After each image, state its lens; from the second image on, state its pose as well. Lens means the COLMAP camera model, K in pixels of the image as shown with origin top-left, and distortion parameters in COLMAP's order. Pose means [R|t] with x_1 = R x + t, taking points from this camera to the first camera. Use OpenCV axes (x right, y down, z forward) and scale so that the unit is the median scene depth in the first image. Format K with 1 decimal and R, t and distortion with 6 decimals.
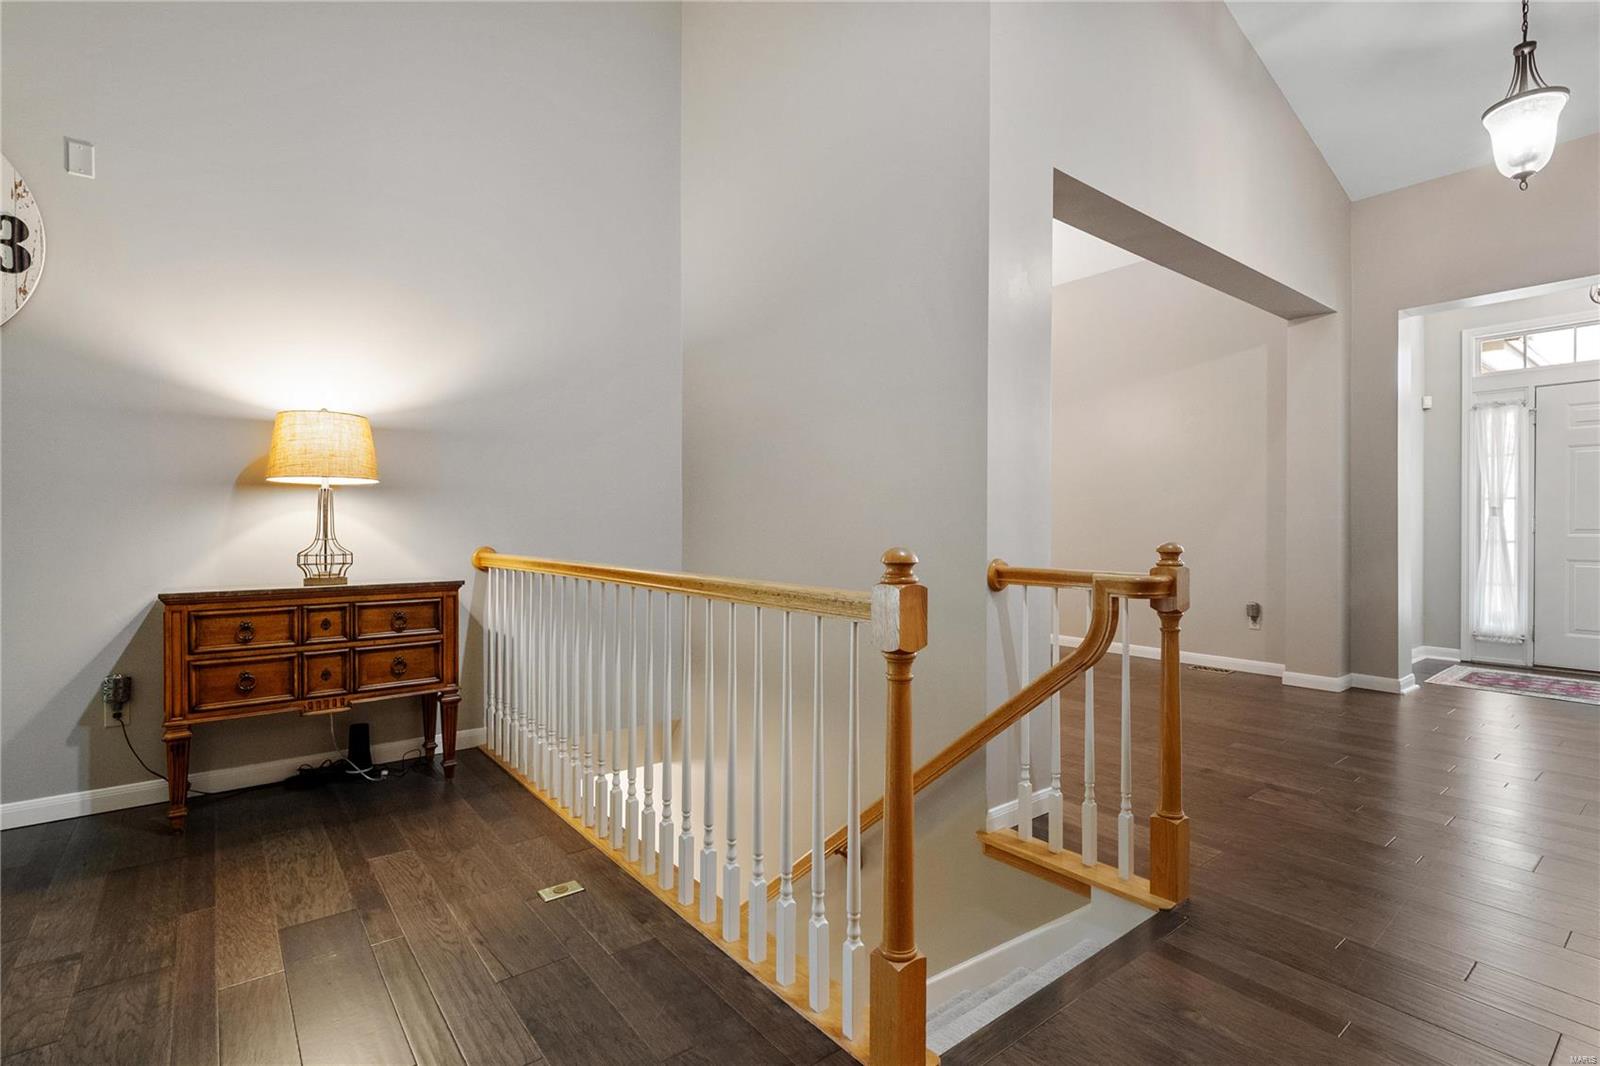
lens RADIAL K [[753.0, 0, 799.3], [0, 753.0, 523.2], [0, 0, 1]] dist [0.004639, -0.006127]
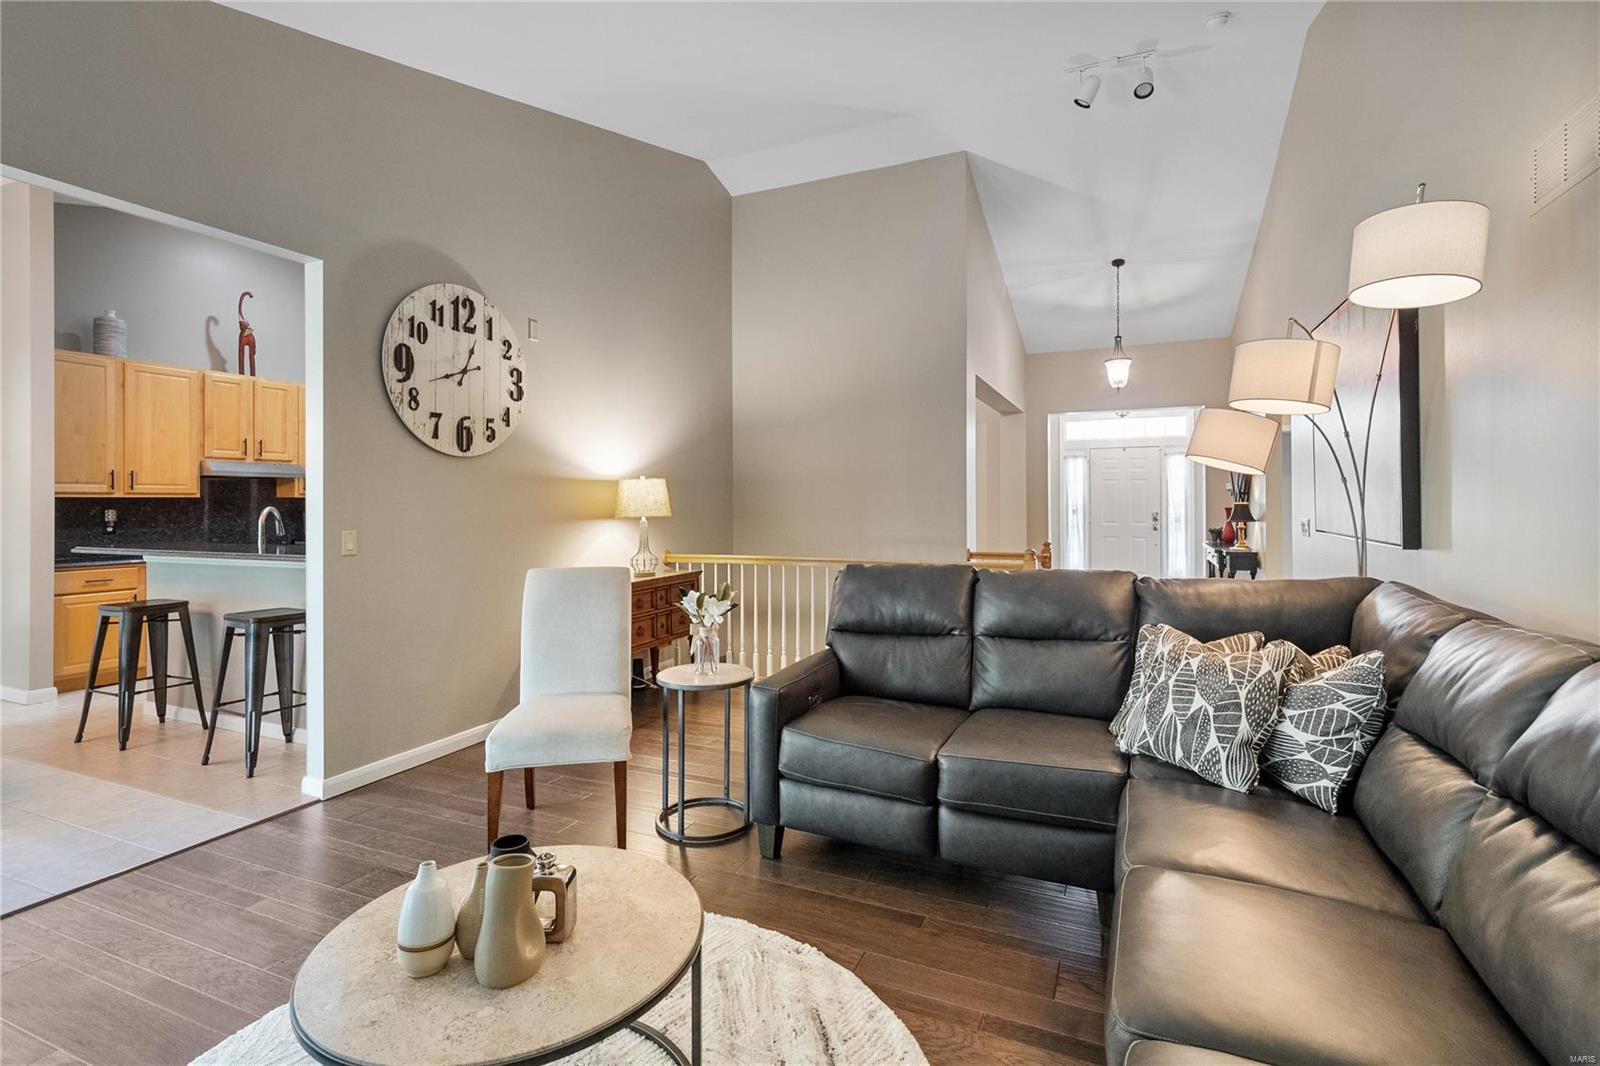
lens RADIAL K [[743.2, 0, 804.5], [0, 743.2, 501.5], [0, 0, 1]] dist [0.002177, 0.000200]
pose [[0.885378, -0.003696, 0.464857, -0.682825], [0.003699, 0.999993, 0.000904, -0.057124], [-0.464857, 0.000919, 0.885385, -0.434224]]
